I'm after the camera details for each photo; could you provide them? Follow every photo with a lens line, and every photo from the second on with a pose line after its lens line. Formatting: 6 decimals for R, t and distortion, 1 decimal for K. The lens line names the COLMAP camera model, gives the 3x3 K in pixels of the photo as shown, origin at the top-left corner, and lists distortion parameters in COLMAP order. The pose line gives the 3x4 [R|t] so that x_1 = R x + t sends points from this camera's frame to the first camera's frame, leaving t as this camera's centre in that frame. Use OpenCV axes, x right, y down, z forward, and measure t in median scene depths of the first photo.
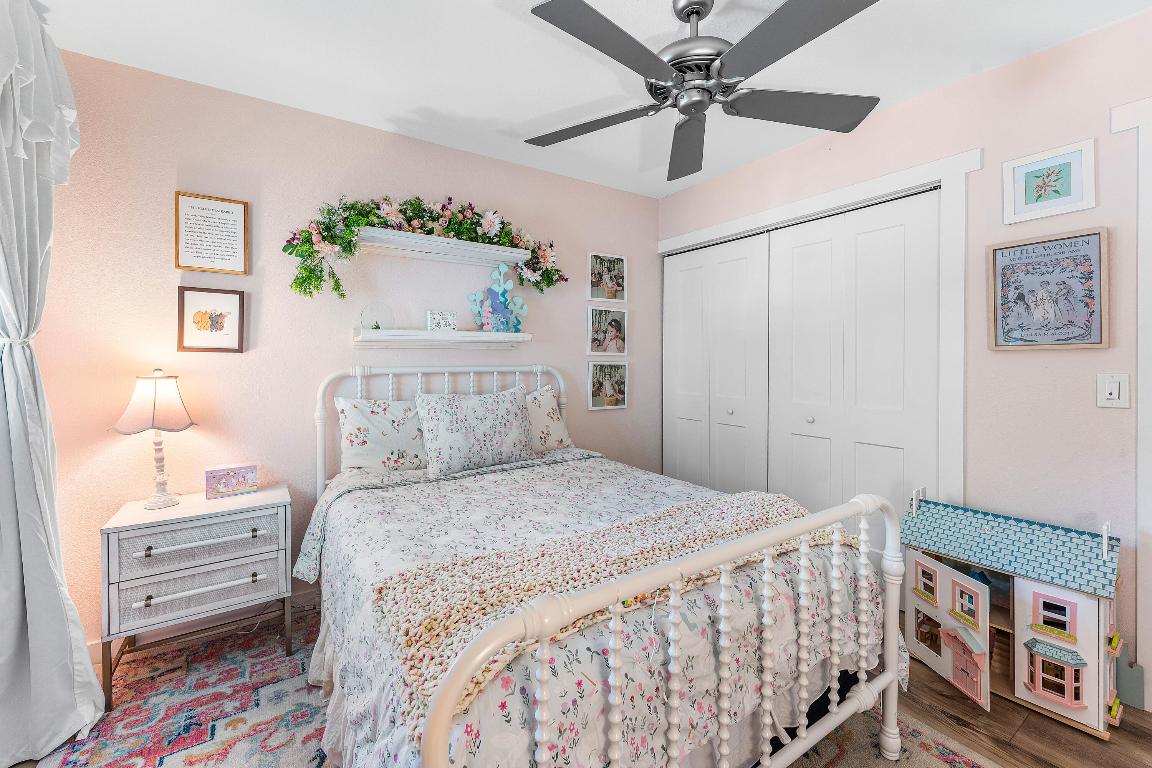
lens RADIAL K [[474.2, 0, 575.2], [0, 474.2, 362.7], [0, 0, 1]] dist [-0.000085, -0.000107]
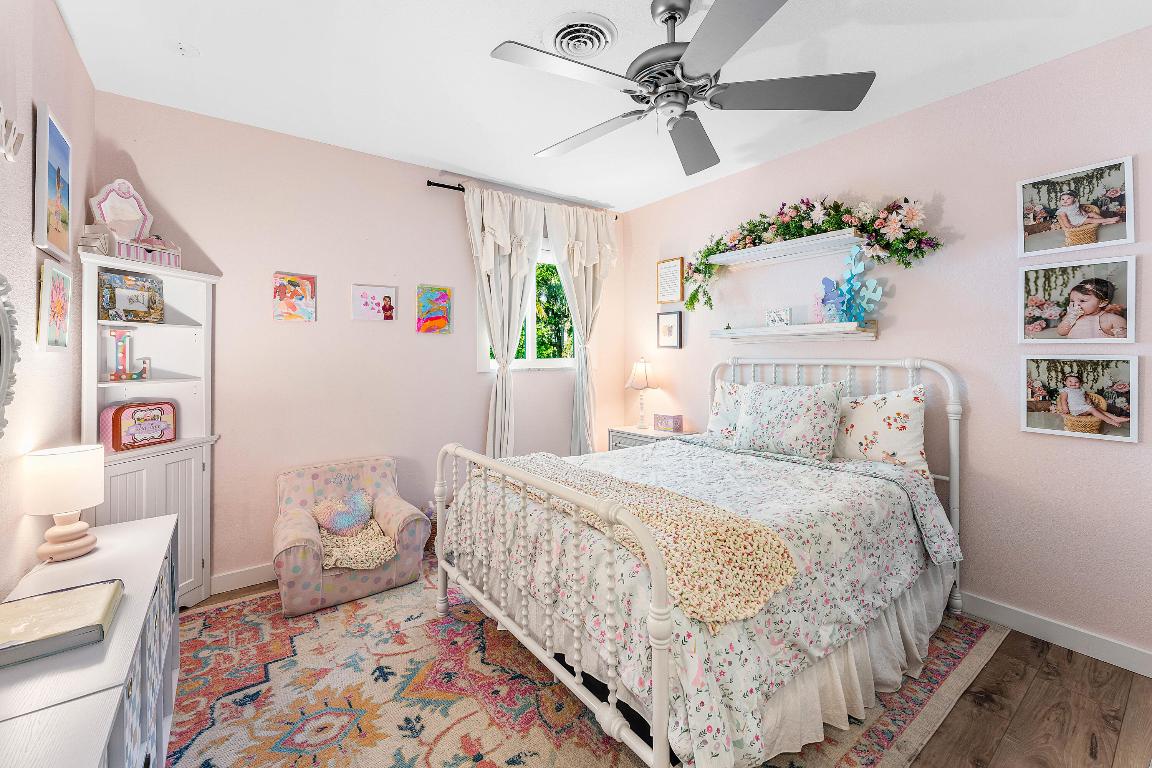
lens RADIAL K [[474.2, 0, 575.2], [0, 474.2, 362.7], [0, 0, 1]] dist [-0.000085, -0.000107]
pose [[0.044347, 0.017443, -0.998864, 0.630525], [-0.006703, 0.999830, 0.017162, 0.001823], [0.998994, 0.005934, 0.044456, 0.372578]]
